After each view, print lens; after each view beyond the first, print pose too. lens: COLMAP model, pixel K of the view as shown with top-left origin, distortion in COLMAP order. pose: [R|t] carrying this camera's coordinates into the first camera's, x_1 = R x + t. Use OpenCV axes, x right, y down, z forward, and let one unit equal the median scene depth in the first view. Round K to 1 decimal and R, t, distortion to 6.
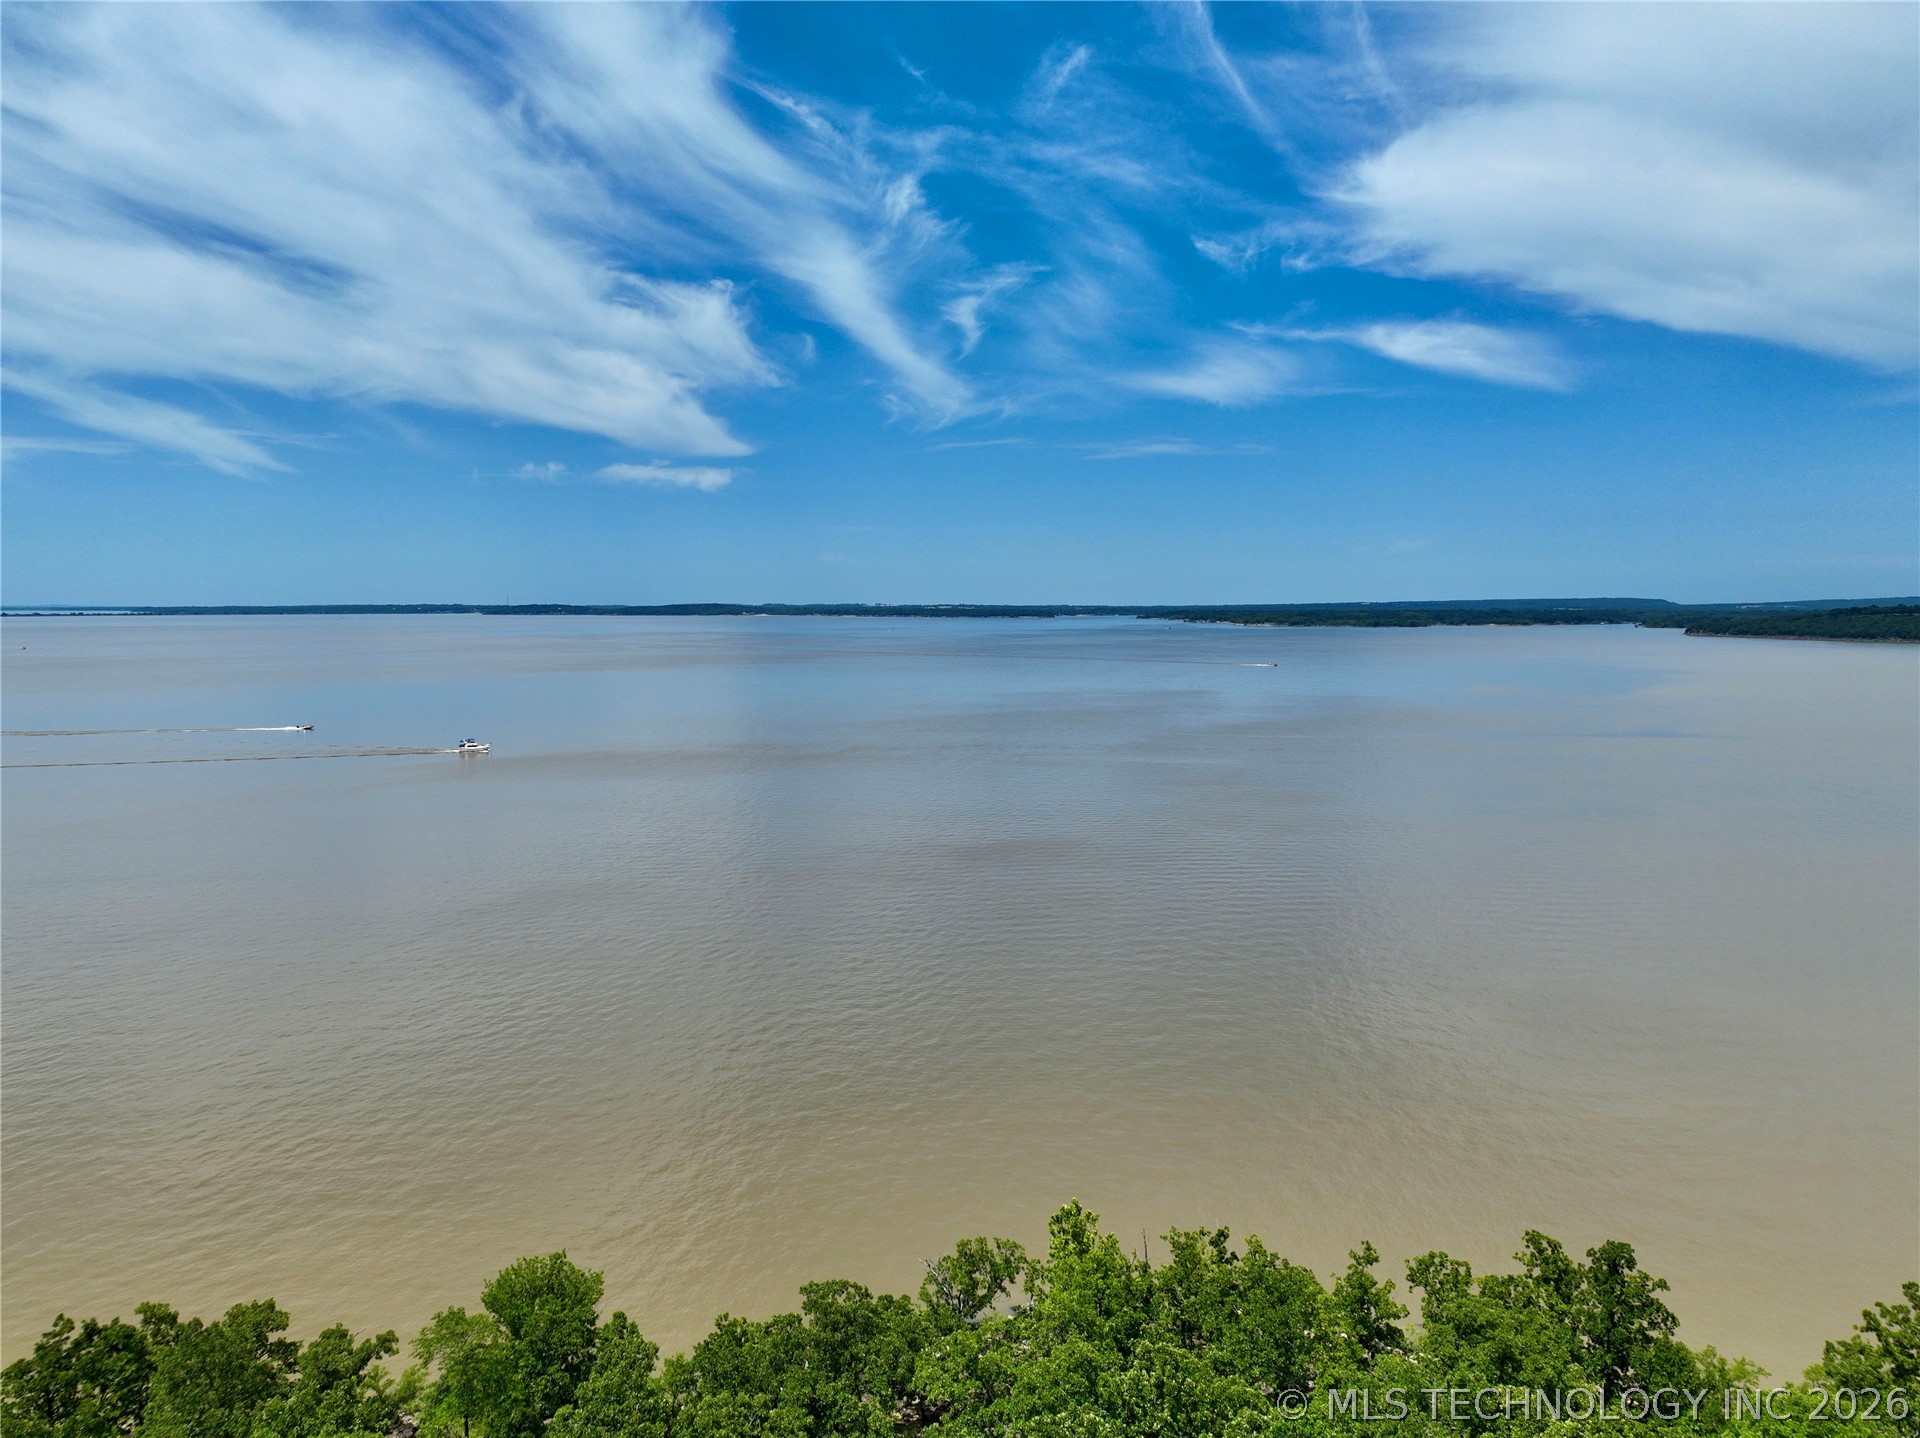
lens RADIAL K [[1343.6, 0, 953.0], [0, 1343.6, 721.0], [0, 0, 1]] dist [-0.005455, 0.023314]
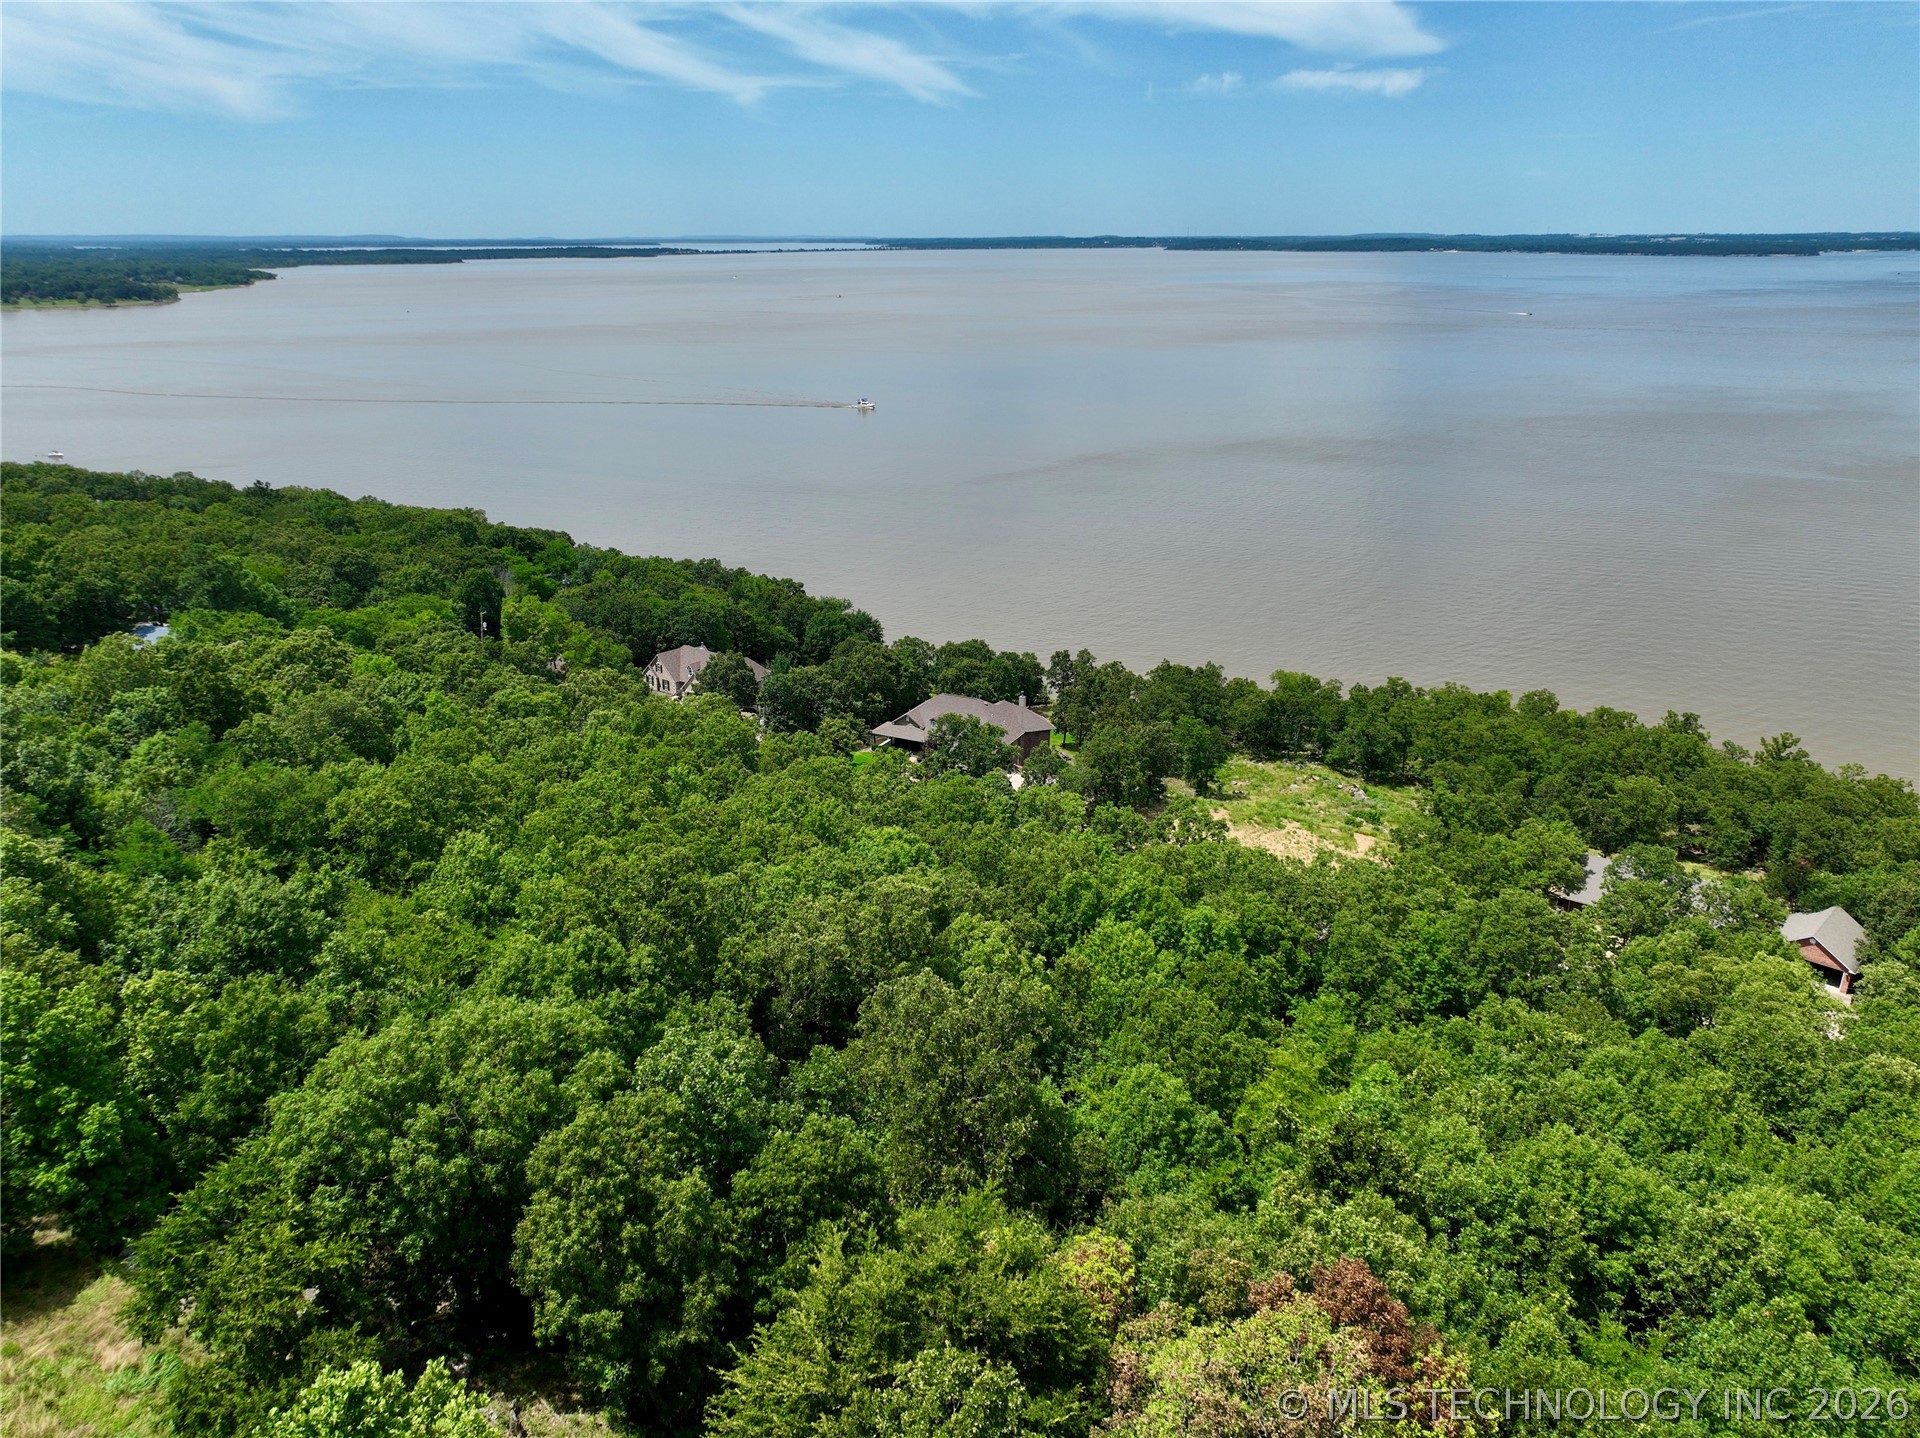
lens RADIAL K [[1343.6, 0, 963.1], [0, 1343.6, 722.5], [0, 0, 1]] dist [-0.005455, 0.023314]
pose [[0.895453, 0.155364, -0.417165, 0.175125], [-0.041996, 0.962422, 0.268290, -0.154810], [0.443172, -0.222722, 0.868328, -1.182940]]
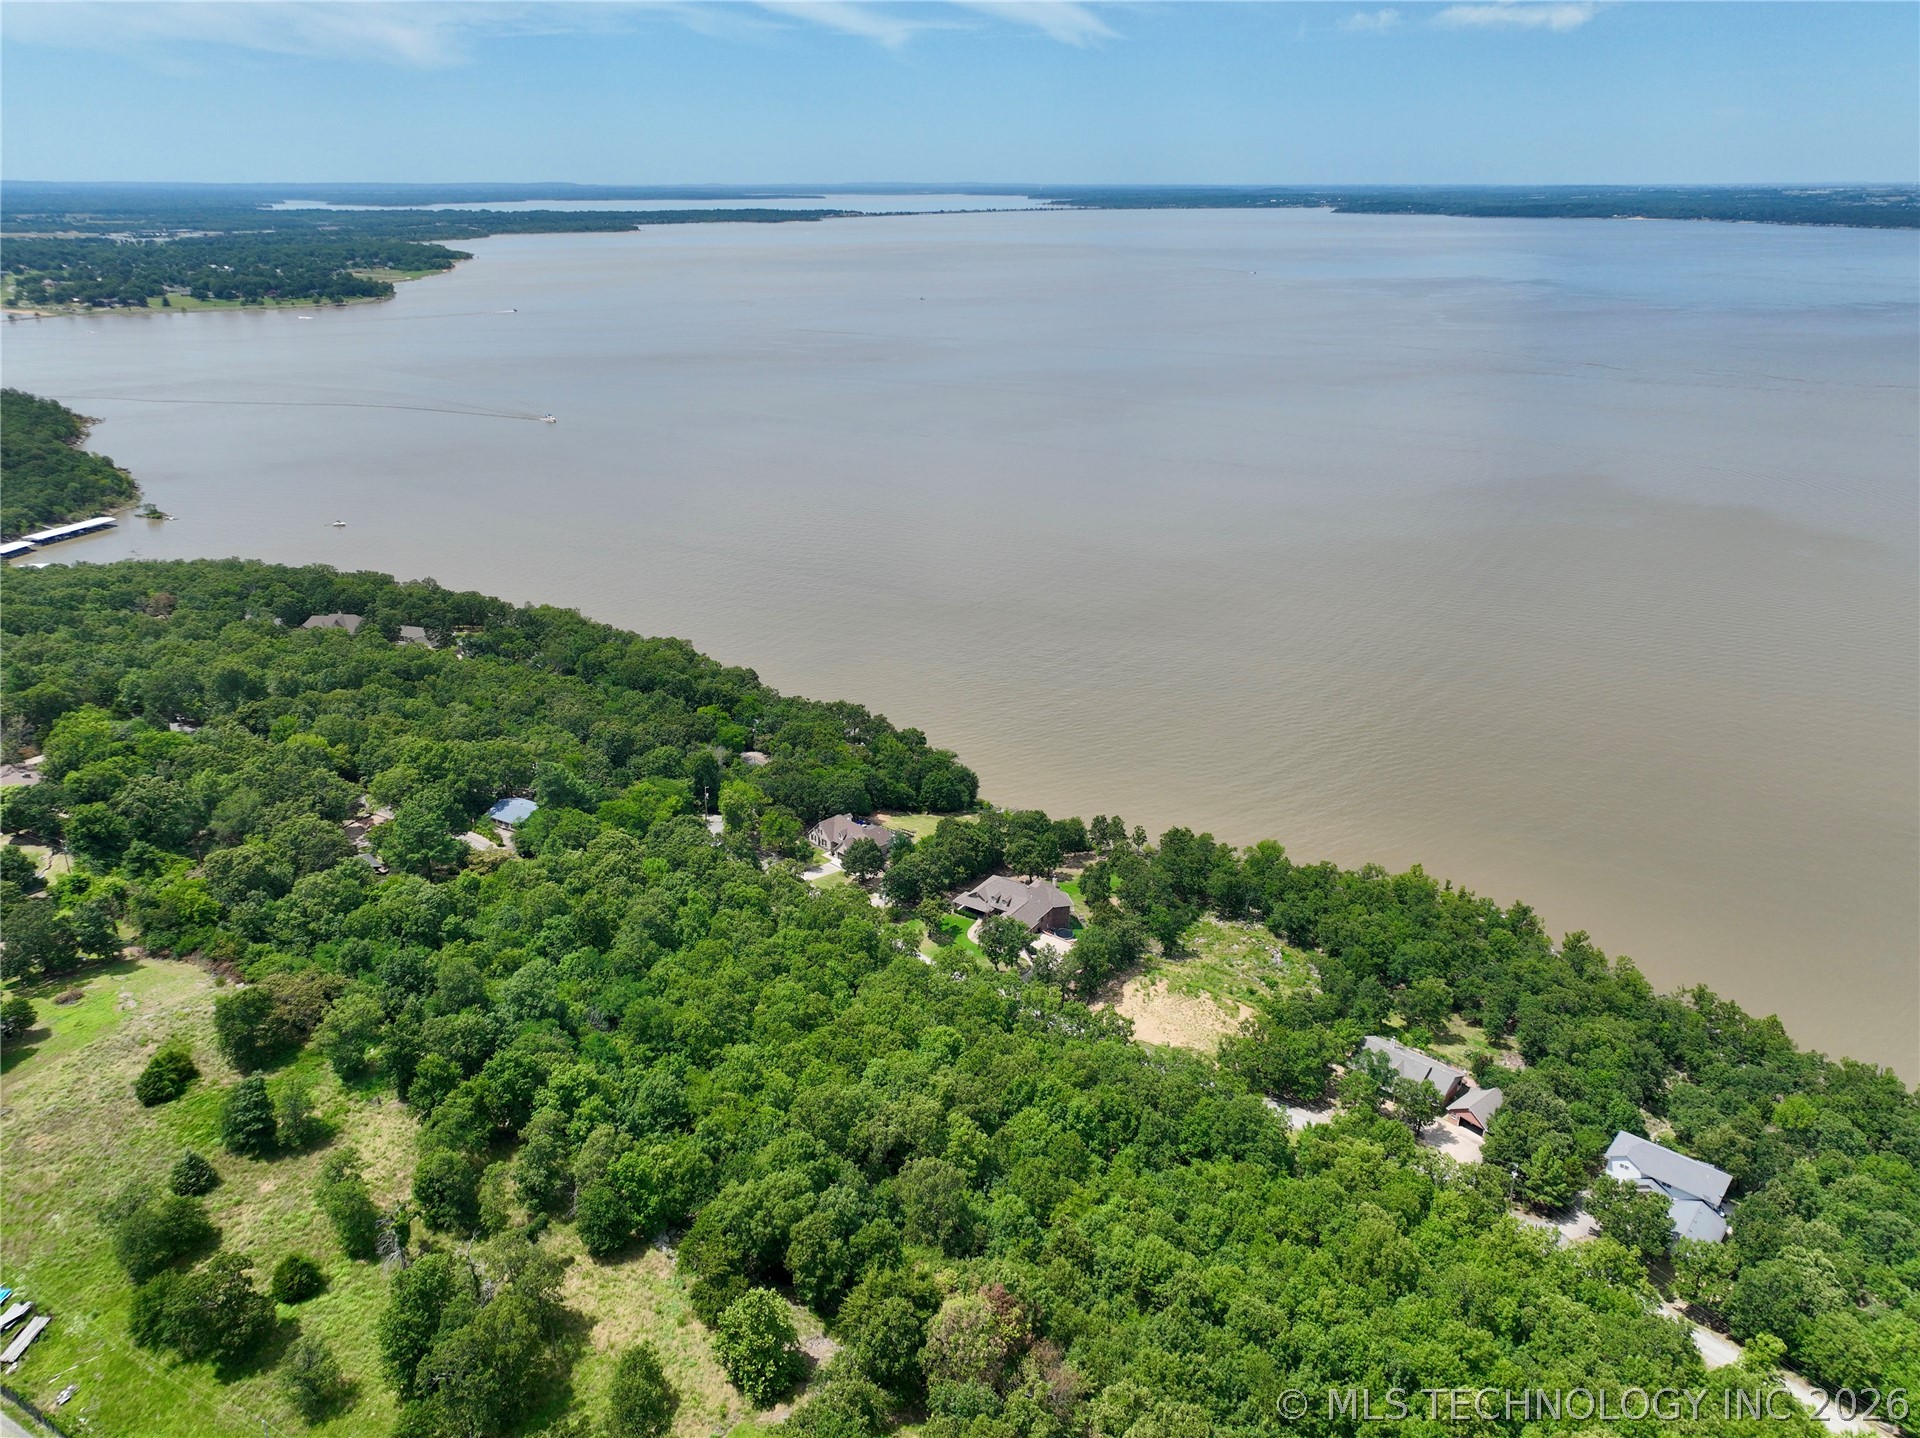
lens RADIAL K [[1343.6, 0, 962.8], [0, 1343.6, 722.6], [0, 0, 1]] dist [-0.005455, 0.023314]
pose [[0.838664, 0.210237, -0.502437, 0.554294], [-0.053350, 0.949771, 0.308365, -0.716296], [0.542029, -0.231810, 0.807755, -1.697954]]
